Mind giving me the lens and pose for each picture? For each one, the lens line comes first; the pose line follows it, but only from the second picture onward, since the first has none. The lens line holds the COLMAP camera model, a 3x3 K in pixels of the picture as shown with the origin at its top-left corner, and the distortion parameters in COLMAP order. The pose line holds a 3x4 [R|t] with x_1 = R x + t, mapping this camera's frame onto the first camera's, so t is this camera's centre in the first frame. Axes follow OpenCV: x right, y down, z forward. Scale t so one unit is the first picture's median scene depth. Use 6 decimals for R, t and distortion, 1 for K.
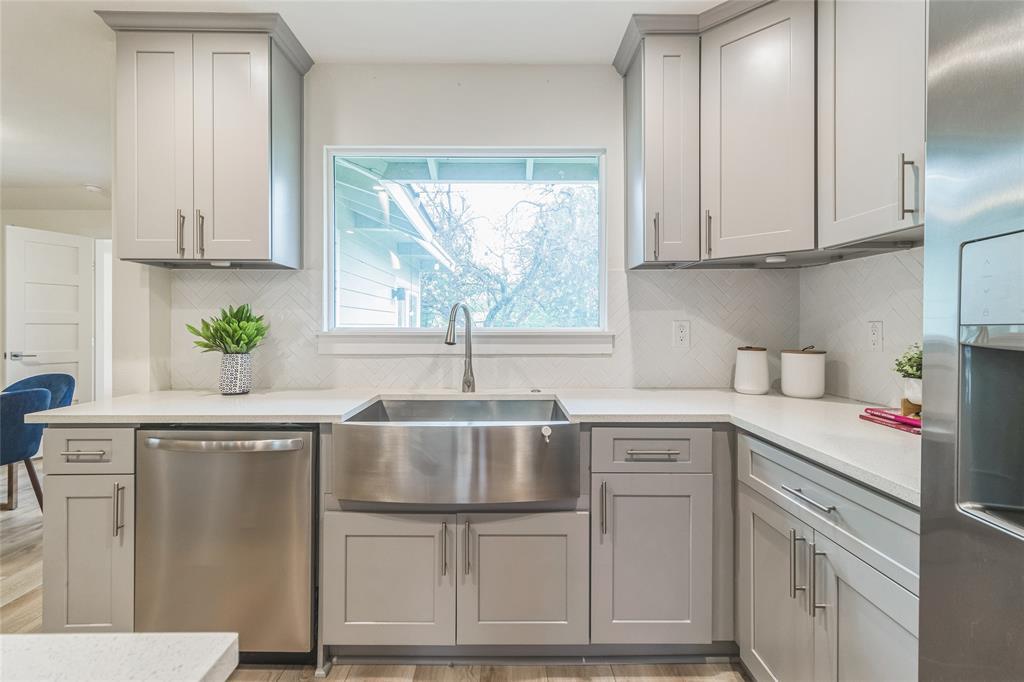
lens RADIAL K [[478.8, 0, 513.7], [0, 478.8, 333.2], [0, 0, 1]] dist [0.010181, -0.002636]
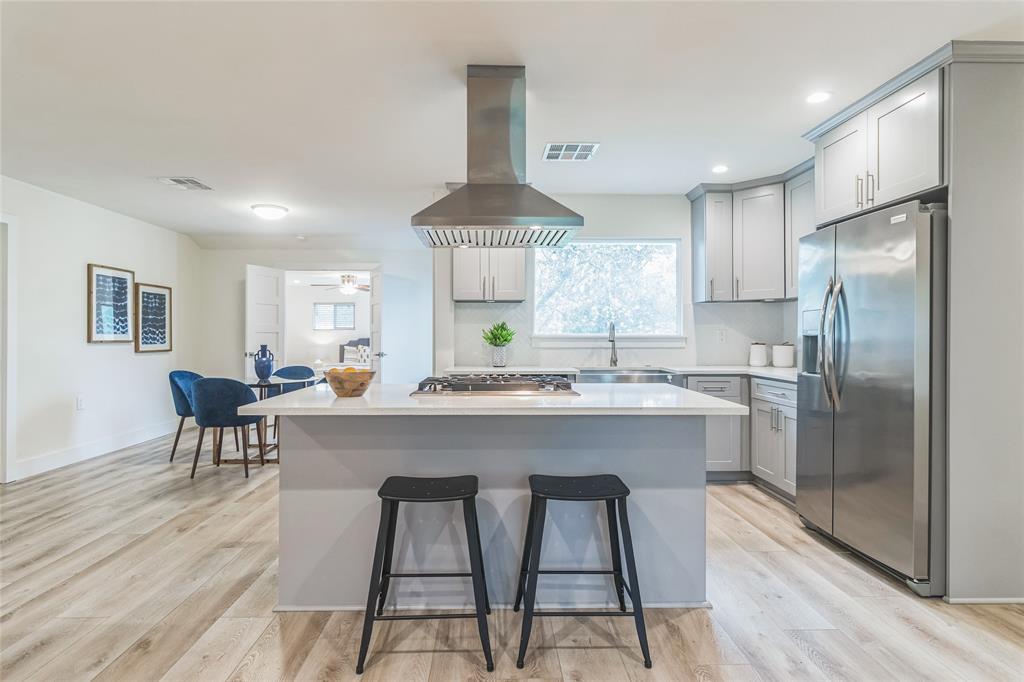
lens RADIAL K [[535.2, 0, 510.1], [0, 535.2, 342.1], [0, 0, 1]] dist [0.021707, -0.009772]
pose [[0.999901, -0.001267, 0.014037, -0.576386], [0.001322, 0.999992, -0.003882, 0.033276], [-0.014032, 0.003901, 0.999894, -1.242196]]
